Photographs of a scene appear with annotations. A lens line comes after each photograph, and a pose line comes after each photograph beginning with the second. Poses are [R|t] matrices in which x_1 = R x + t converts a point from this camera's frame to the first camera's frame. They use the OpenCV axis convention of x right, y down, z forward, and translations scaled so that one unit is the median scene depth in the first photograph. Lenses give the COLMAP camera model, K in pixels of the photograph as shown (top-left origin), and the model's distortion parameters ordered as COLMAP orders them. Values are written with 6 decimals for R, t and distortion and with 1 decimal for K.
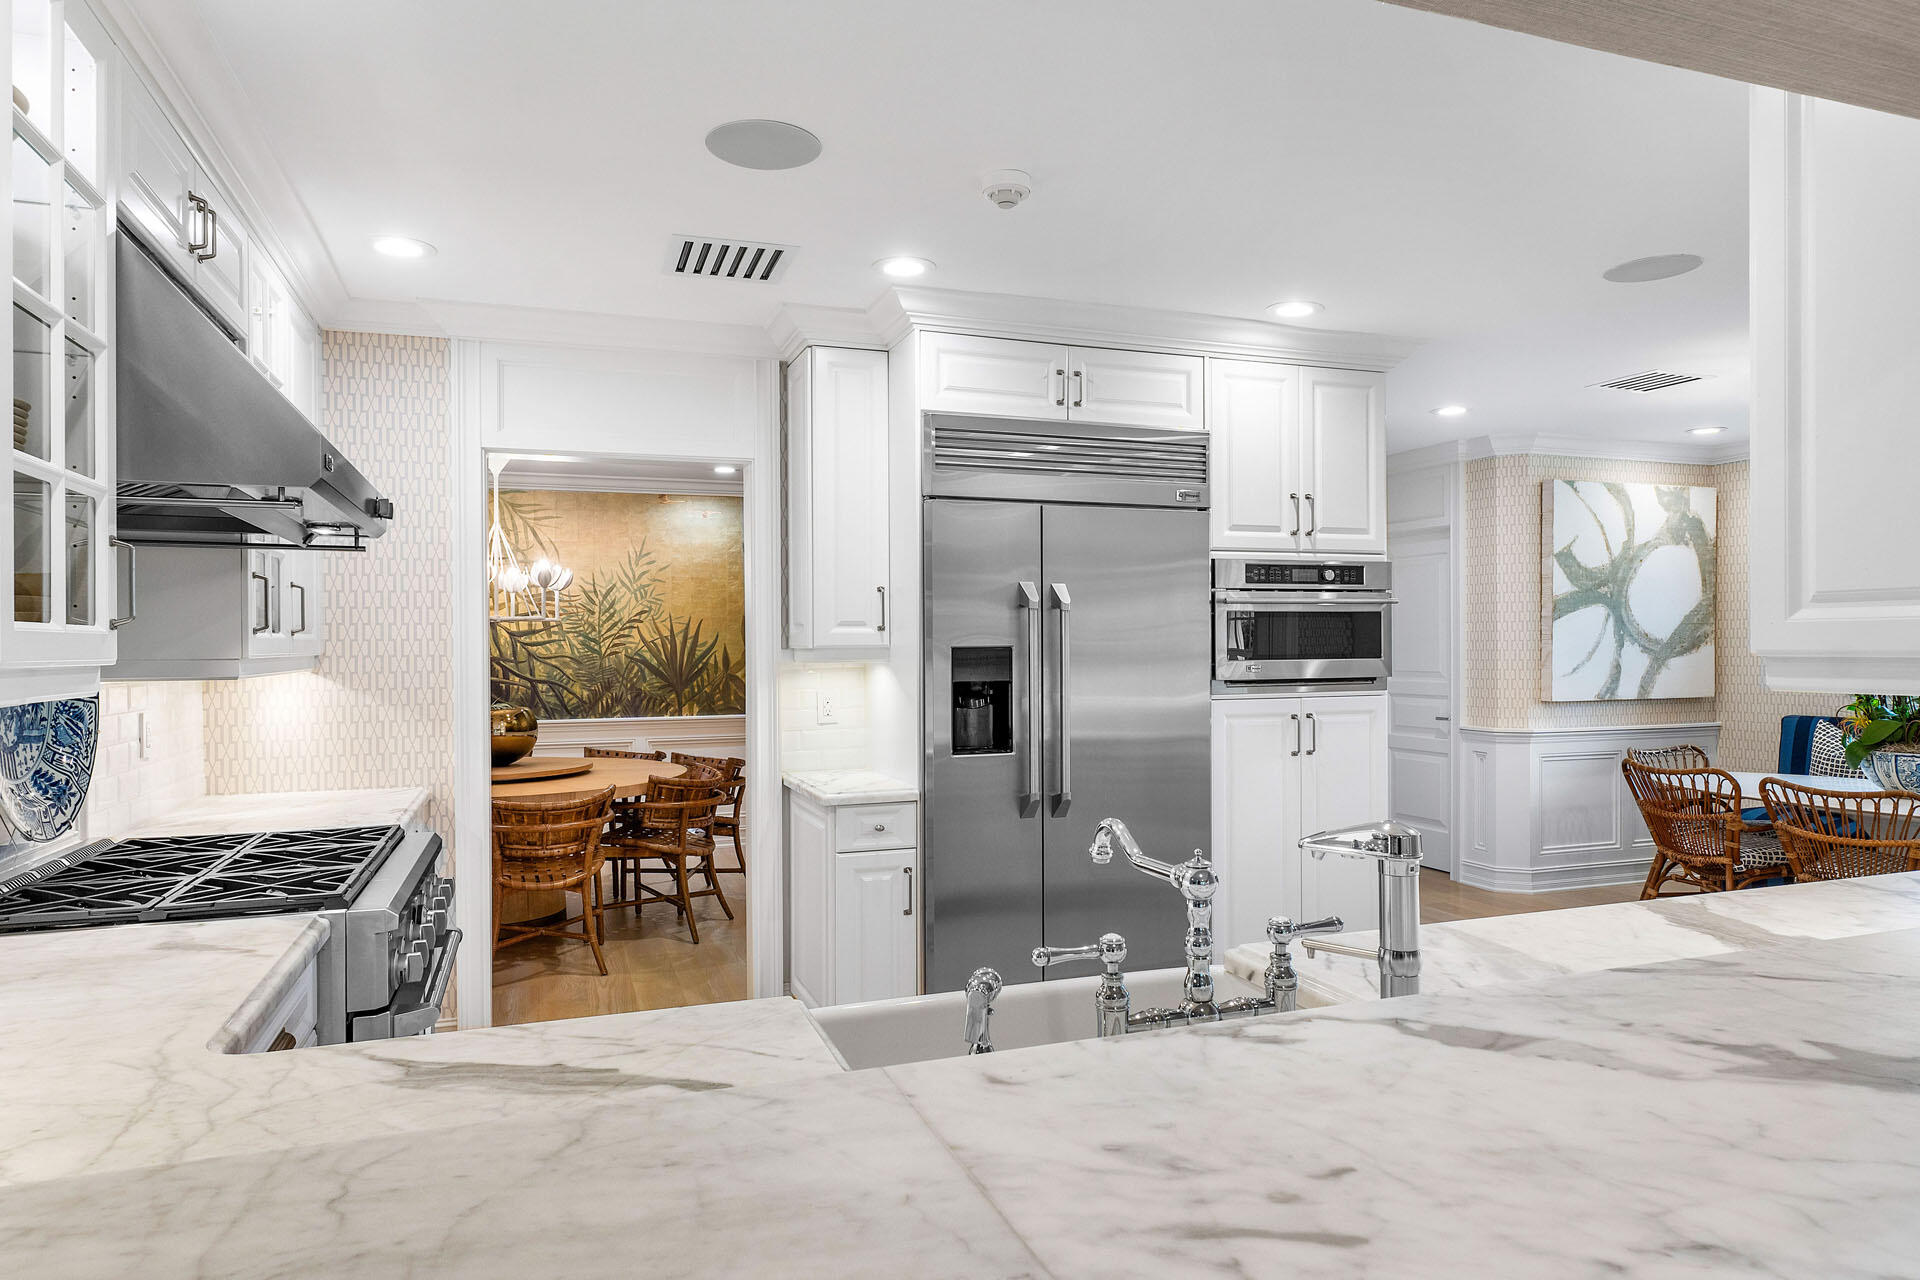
lens RADIAL K [[1128.4, 0, 963.2], [0, 1128.4, 659.7], [0, 0, 1]] dist [0.027255, 0.000770]
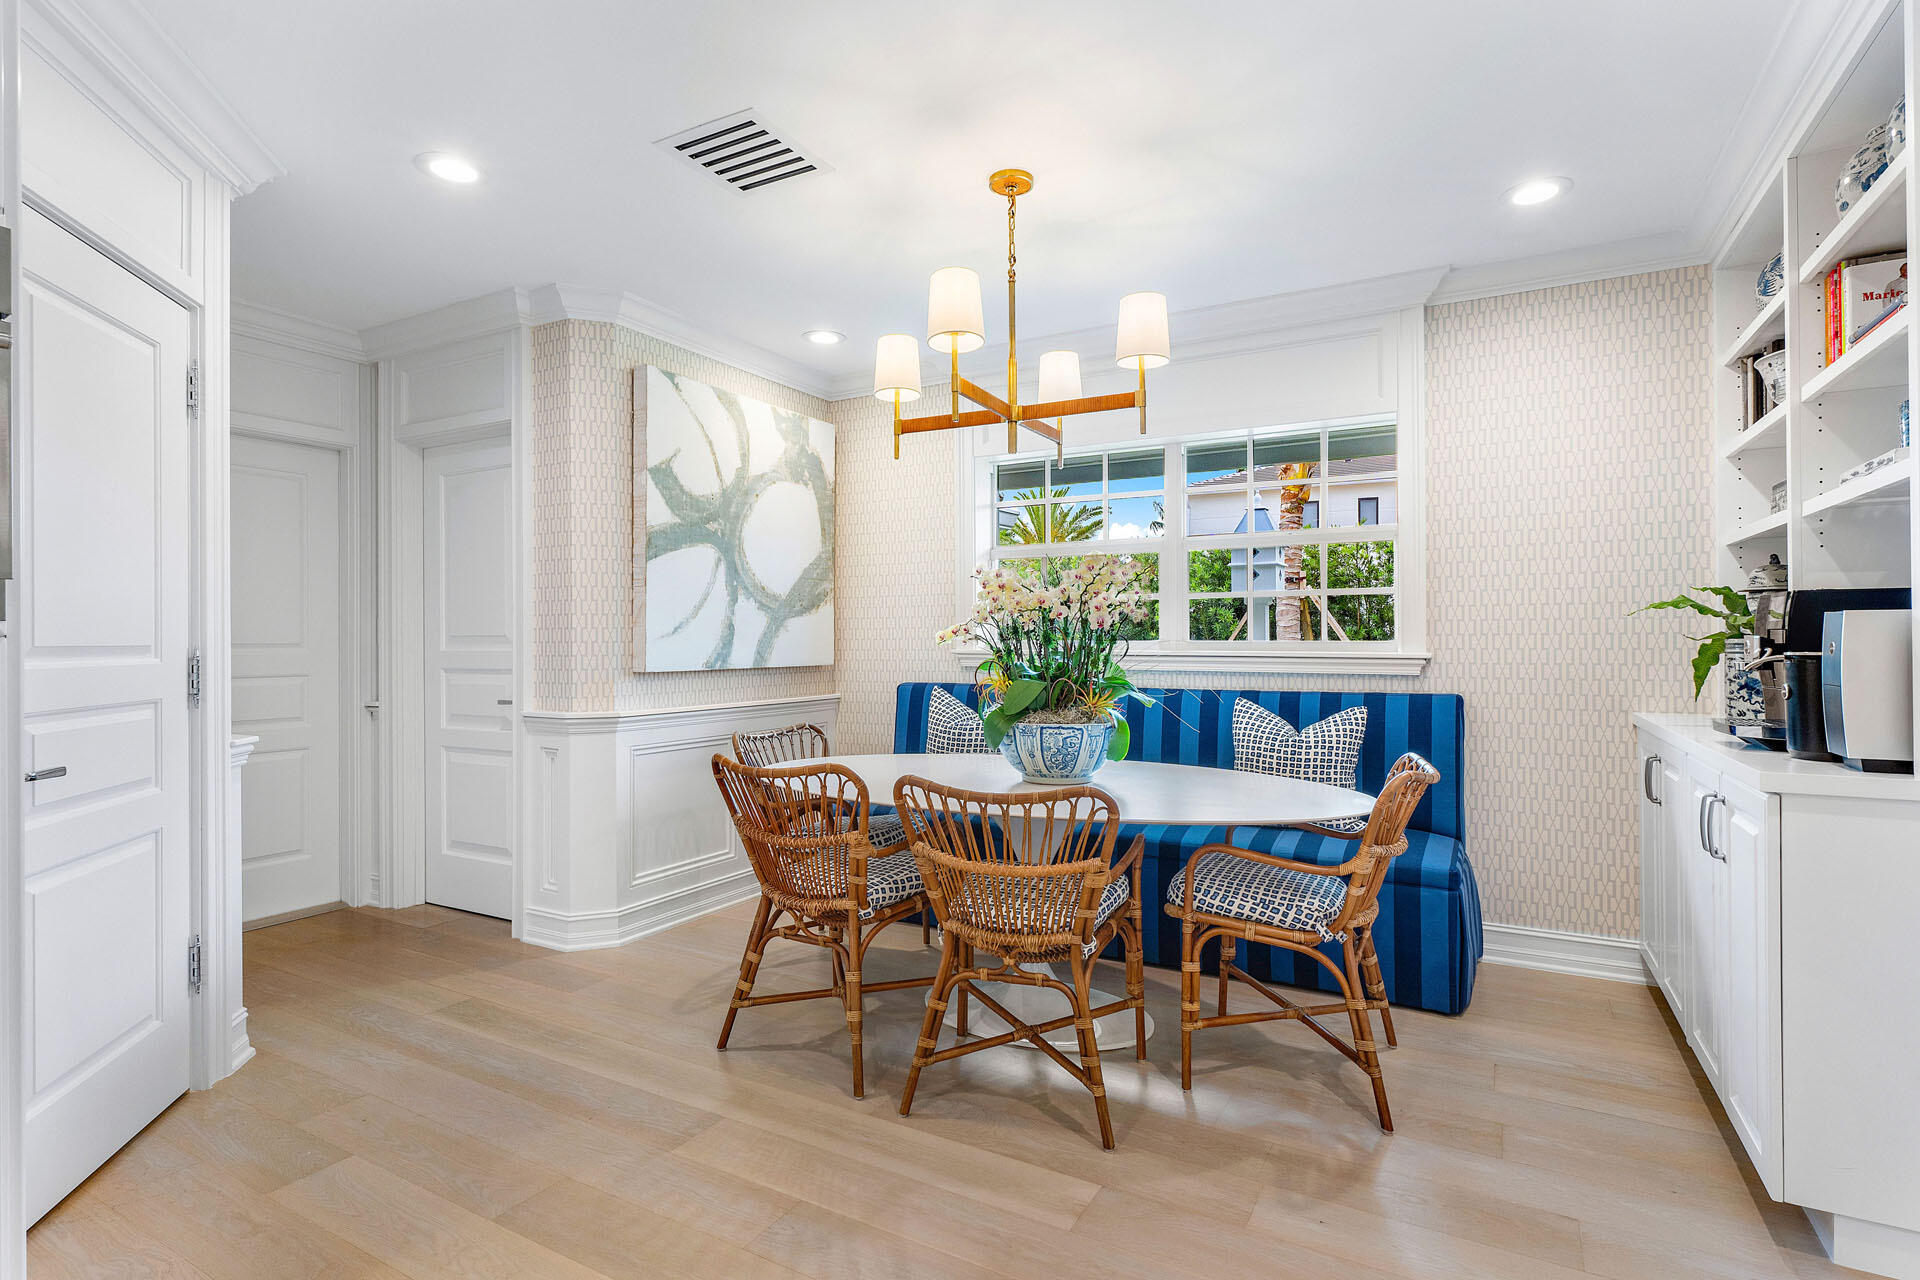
lens RADIAL K [[957.3, 0, 961.2], [0, 957.3, 634.5], [0, 0, 1]] dist [-0.002623, 0.001753]
pose [[0.760925, 0.008463, 0.648785, 0.270211], [0.004920, 0.999811, -0.018812, 0.024608], [-0.648821, 0.017507, 0.760739, 0.399278]]
